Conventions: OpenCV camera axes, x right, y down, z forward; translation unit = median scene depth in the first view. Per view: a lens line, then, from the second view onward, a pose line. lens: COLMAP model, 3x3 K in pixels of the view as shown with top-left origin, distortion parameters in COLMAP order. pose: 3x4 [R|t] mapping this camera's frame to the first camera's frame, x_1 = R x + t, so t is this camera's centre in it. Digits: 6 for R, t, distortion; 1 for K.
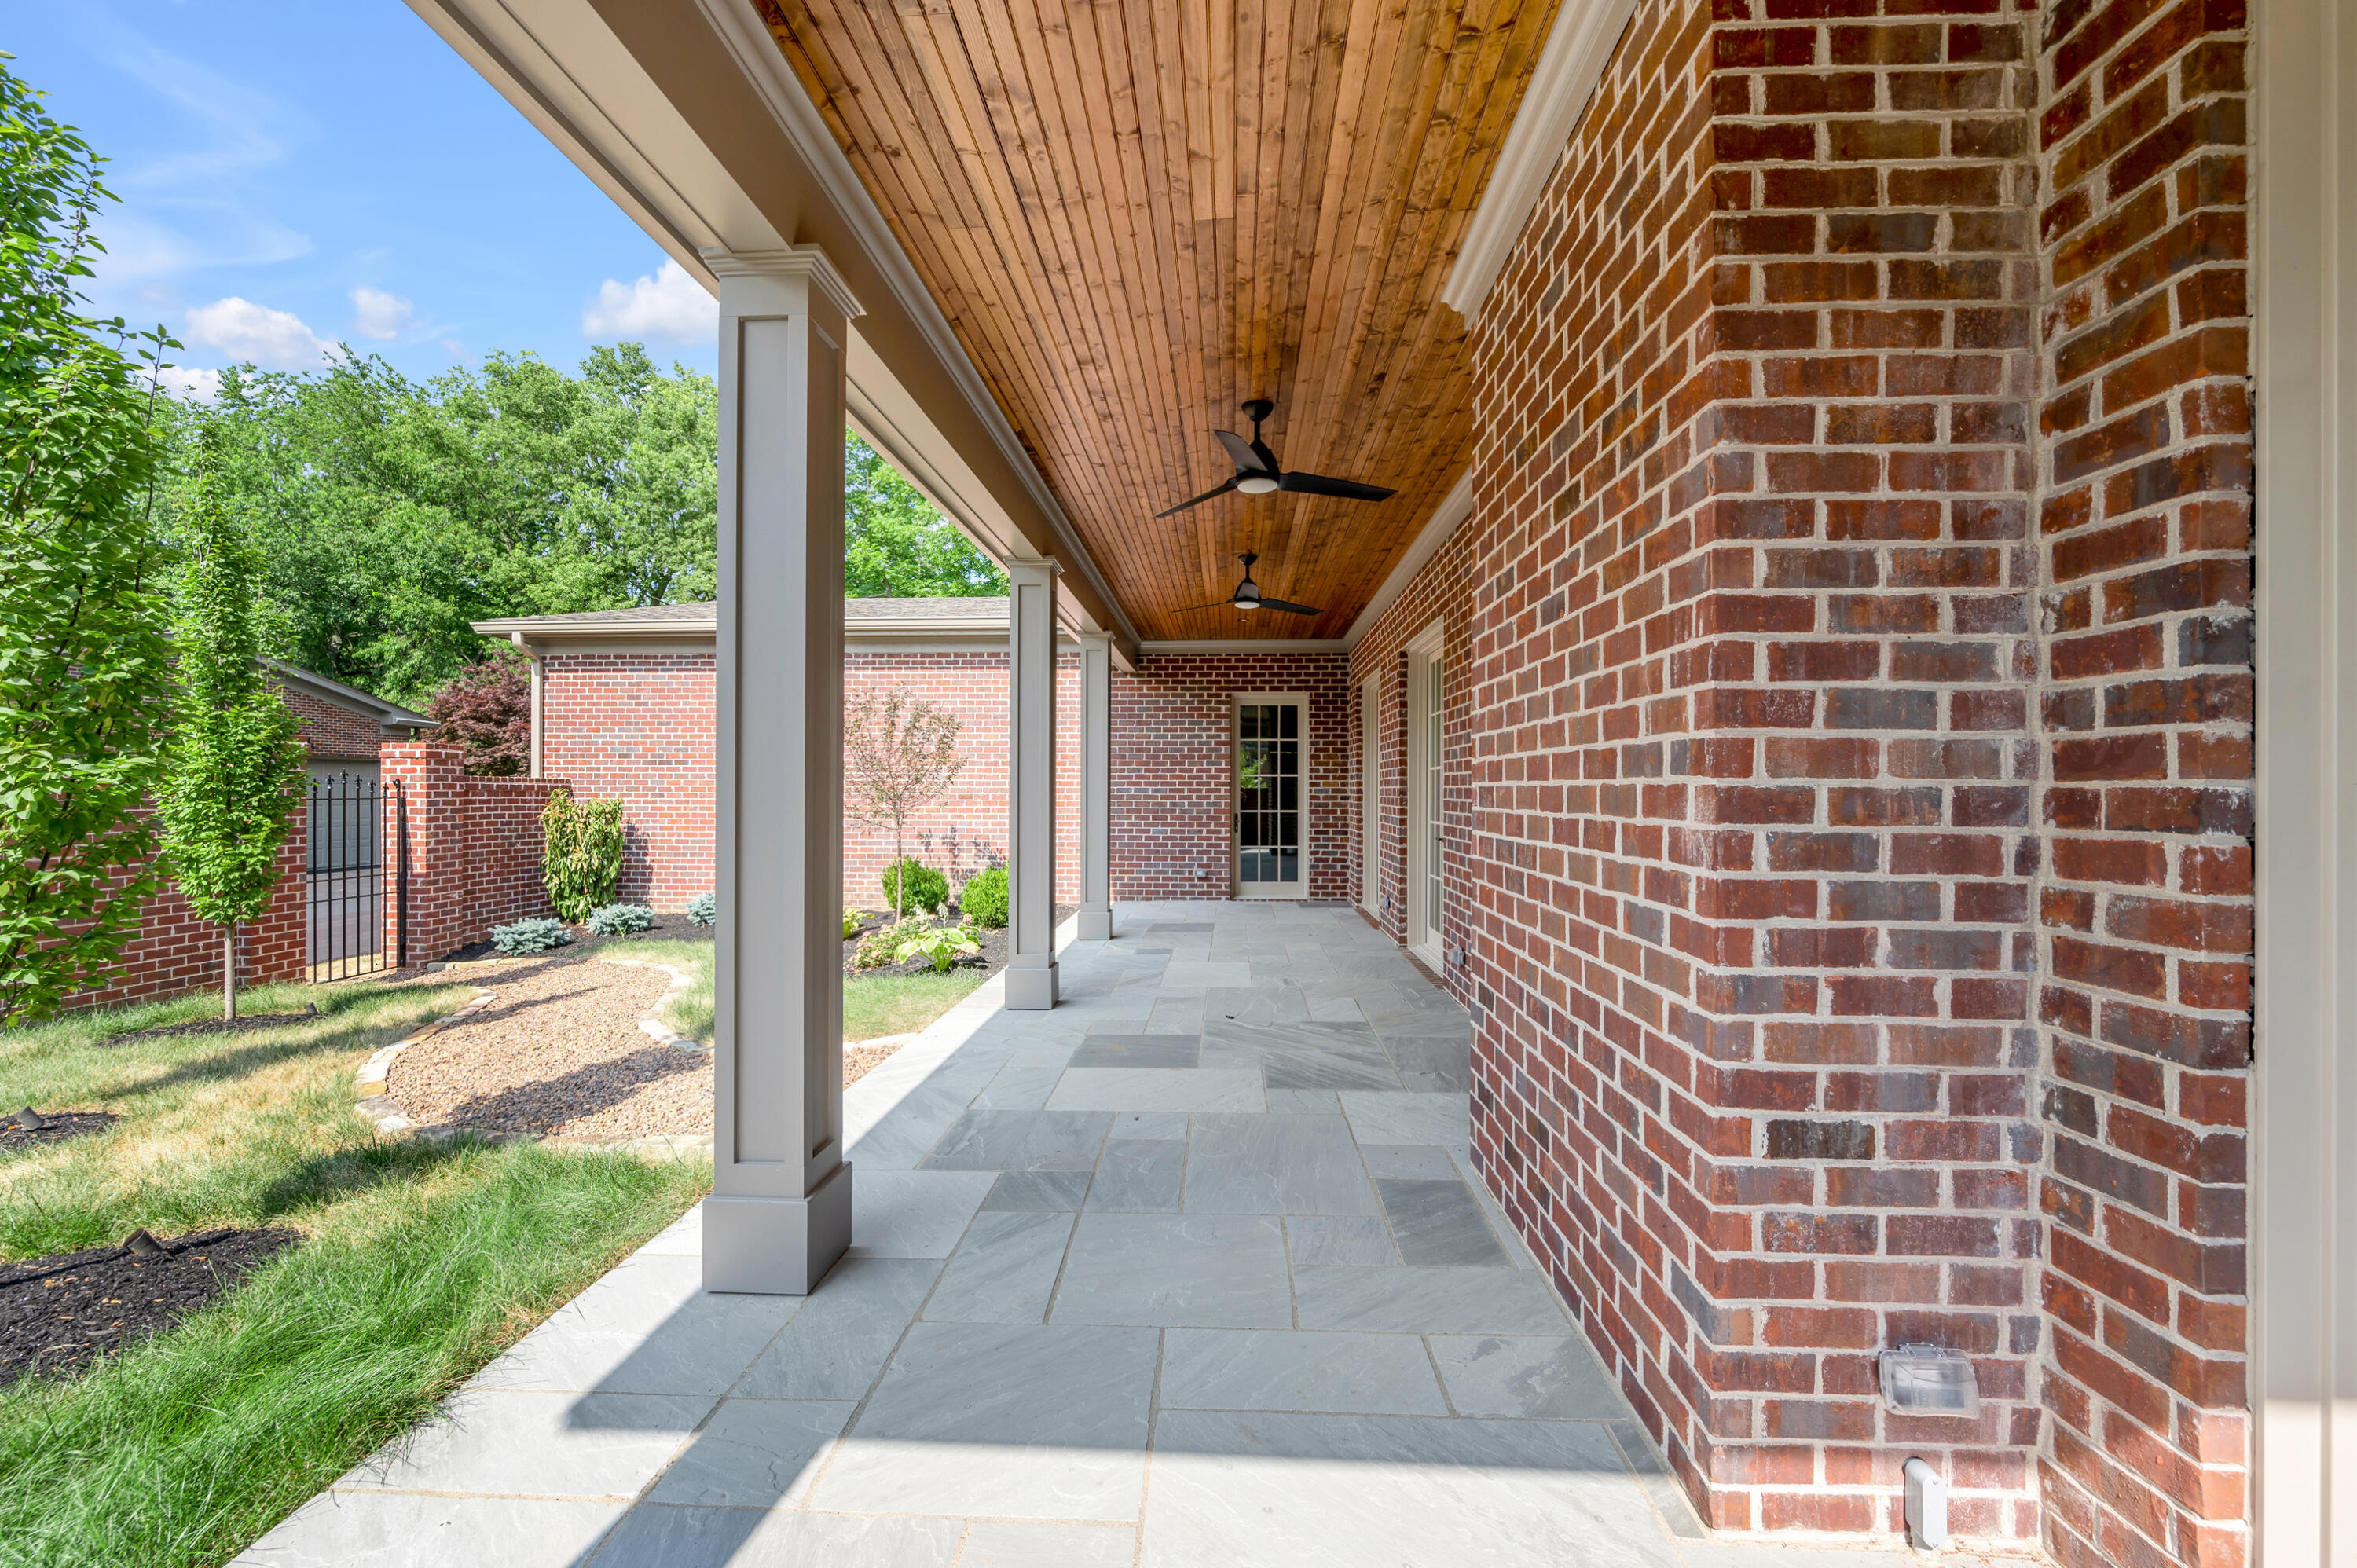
lens RADIAL K [[960.9, 0, 1180.9], [0, 960.9, 792.7], [0, 0, 1]] dist [-0.007324, 0.000053]
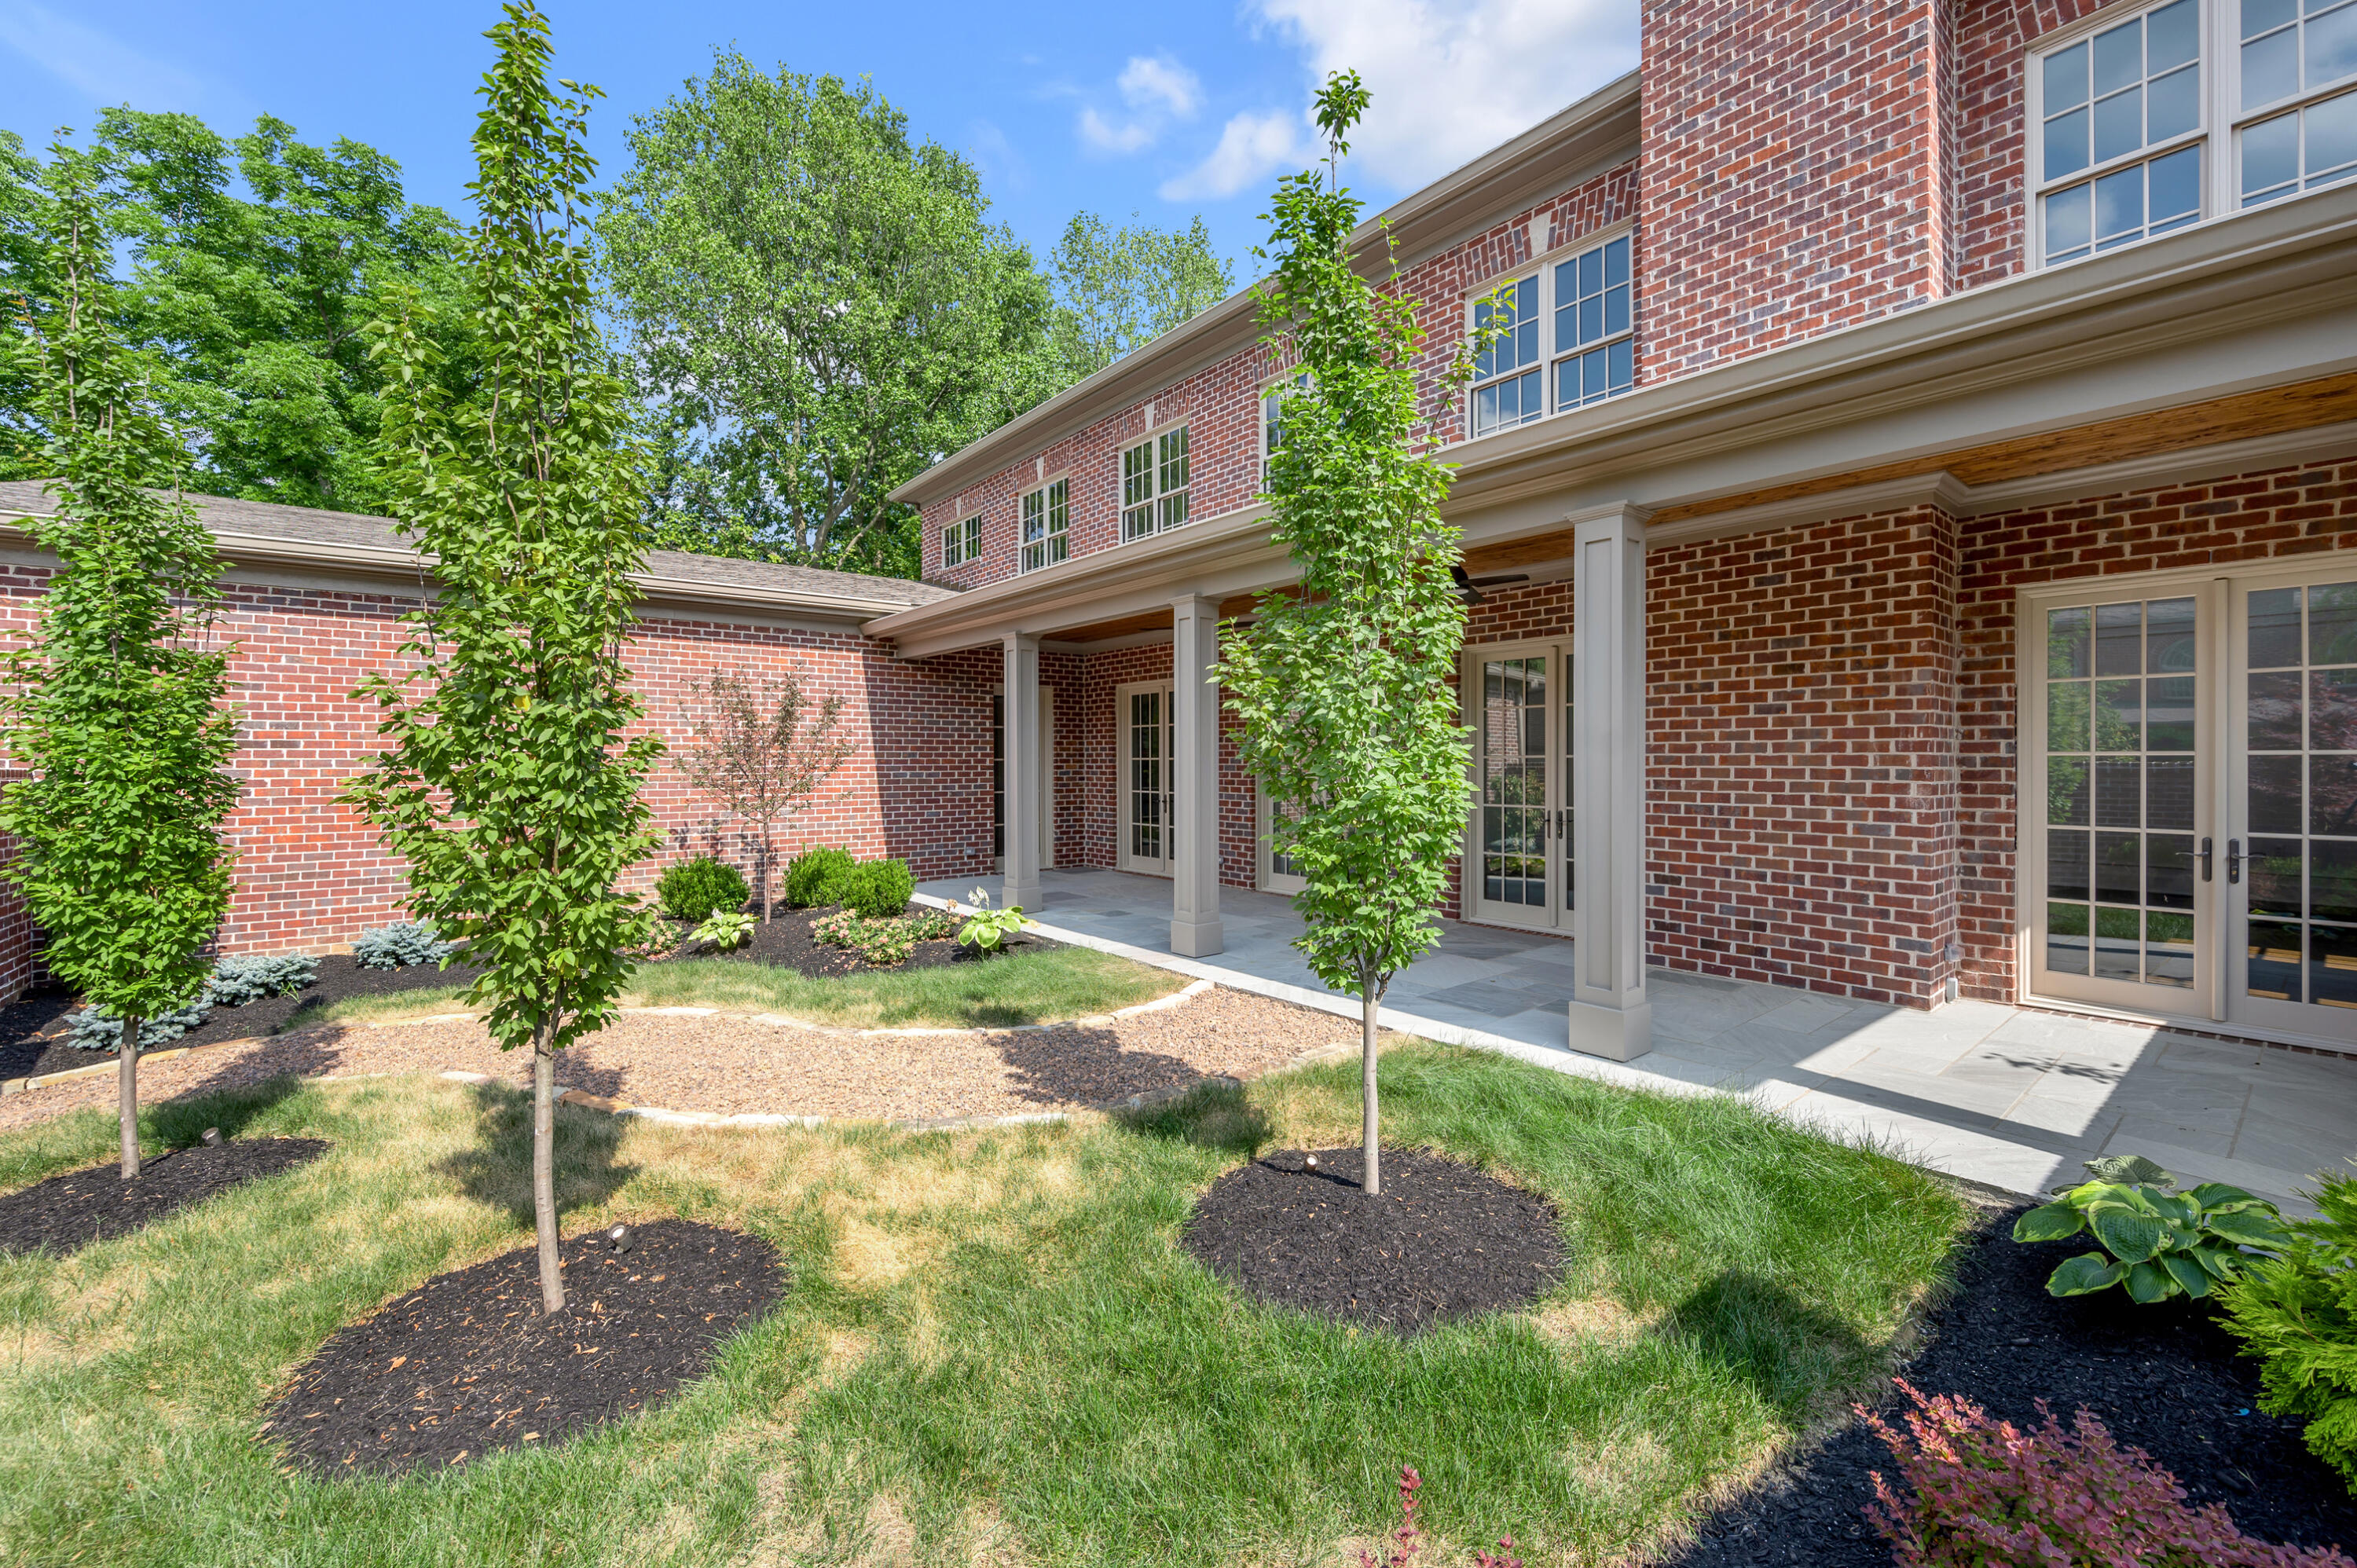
lens RADIAL K [[960.9, 0, 1195.5], [0, 960.9, 772.7], [0, 0, 1]] dist [-0.007324, 0.000053]
pose [[0.732928, -0.011066, 0.680217, -3.835324], [0.005737, 0.999933, 0.010086, -0.101759], [-0.680283, -0.003490, 0.732942, 0.336499]]
